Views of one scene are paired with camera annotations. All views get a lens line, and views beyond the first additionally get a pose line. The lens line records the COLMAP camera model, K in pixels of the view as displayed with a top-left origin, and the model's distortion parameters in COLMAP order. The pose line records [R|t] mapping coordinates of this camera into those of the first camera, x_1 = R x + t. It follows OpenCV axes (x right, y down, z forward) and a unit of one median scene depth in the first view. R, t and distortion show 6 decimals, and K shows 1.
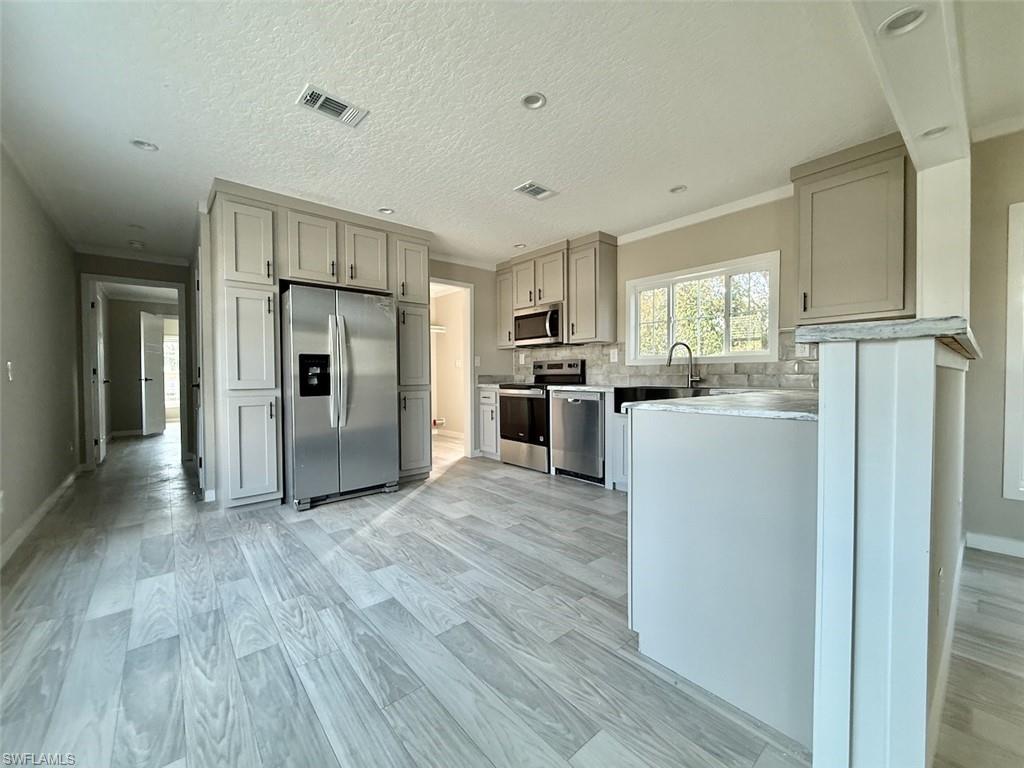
lens RADIAL K [[408.8, 0, 512.0], [0, 408.8, 385.7], [0, 0, 1]] dist [-0.000828, -0.000102]
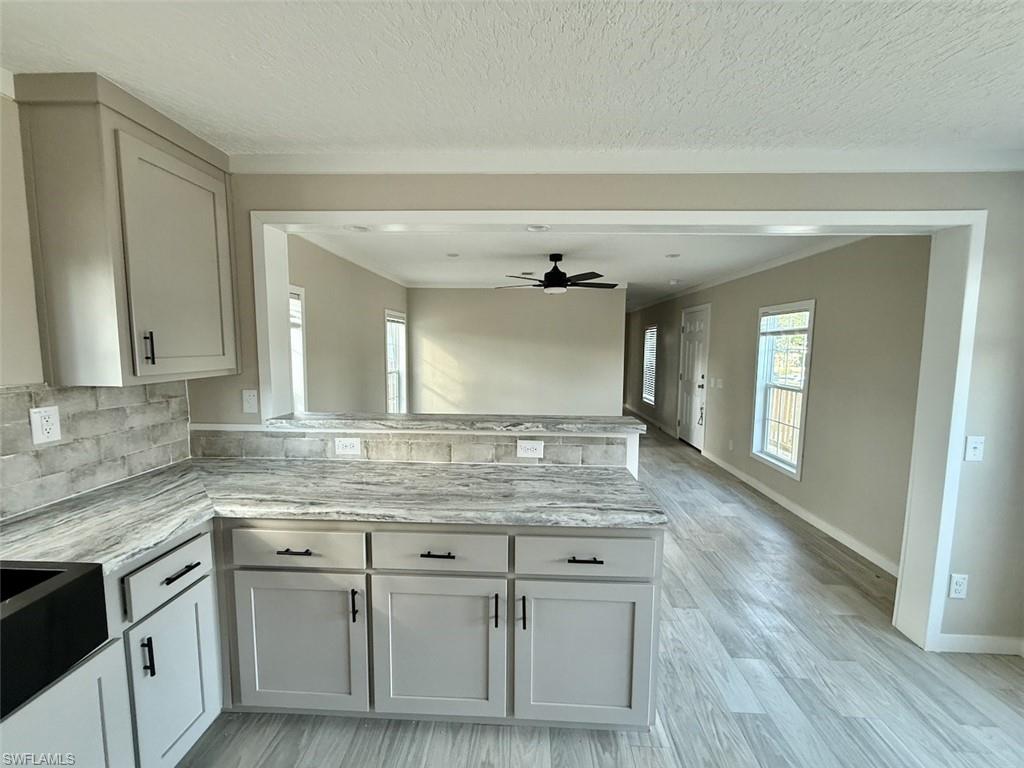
lens RADIAL K [[409.6, 0, 509.0], [0, 409.6, 383.4], [0, 0, 1]] dist [-0.001014, -0.000167]
pose [[-0.728512, -0.066054, 0.681841, -0.034034], [0.011039, 0.994079, 0.108097, -0.139376], [-0.684944, 0.086277, -0.723469, 0.708367]]
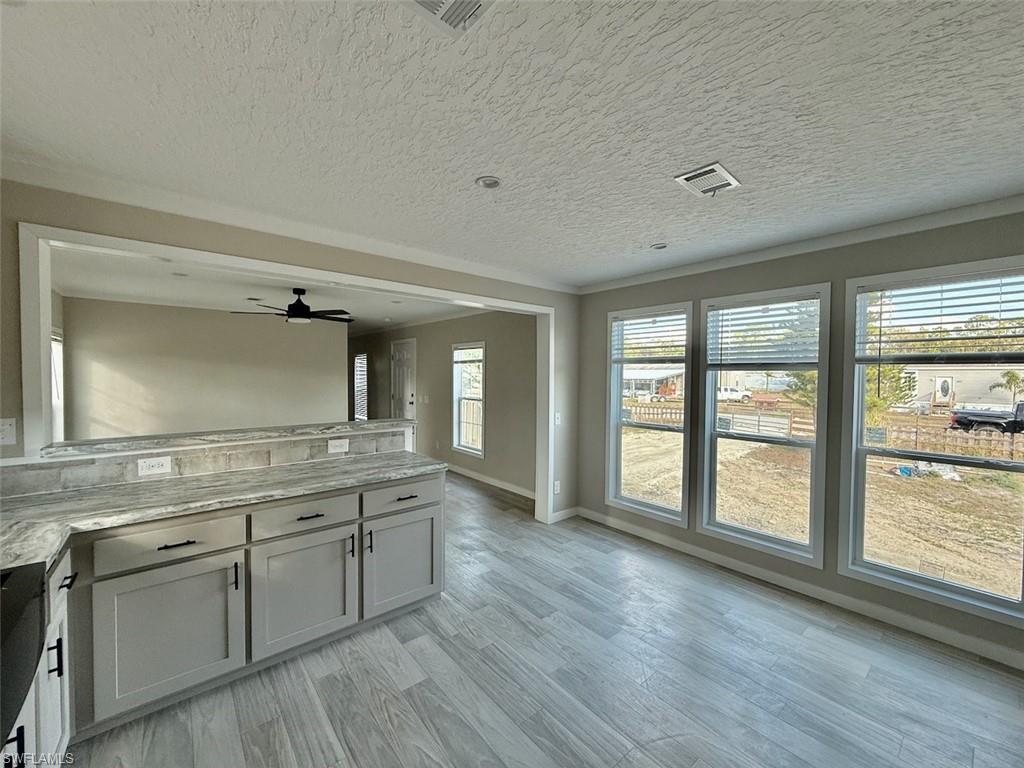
lens RADIAL K [[409.6, 0, 509.0], [0, 409.6, 383.4], [0, 0, 1]] dist [-0.001014, -0.000167]
pose [[-0.999856, -0.003057, 0.016711, -0.006482], [-0.002253, 0.998848, 0.047938, -0.140349], [-0.016838, 0.047894, -0.998710, 0.997373]]
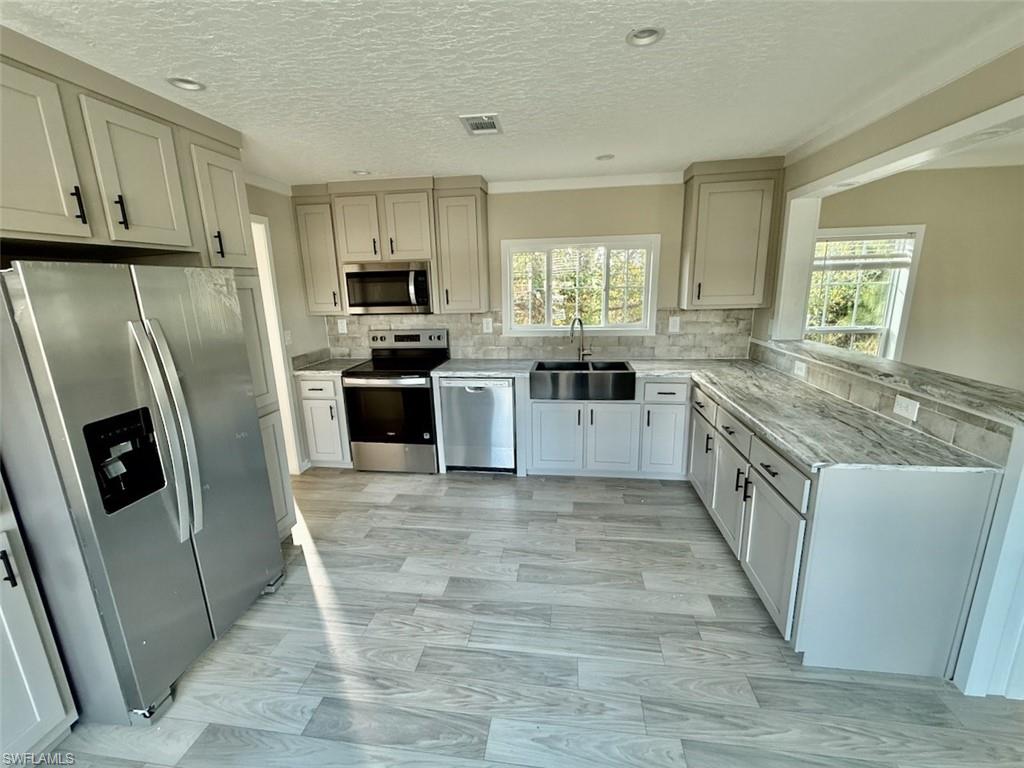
lens RADIAL K [[429.7, 0, 510.3], [0, 429.7, 383.8], [0, 0, 1]] dist [-0.000967, 0.000616]
pose [[0.748716, -0.164448, 0.642169, -0.341916], [0.038241, 0.977842, 0.205821, -0.144152], [-0.661786, -0.129545, 0.738415, 0.274585]]
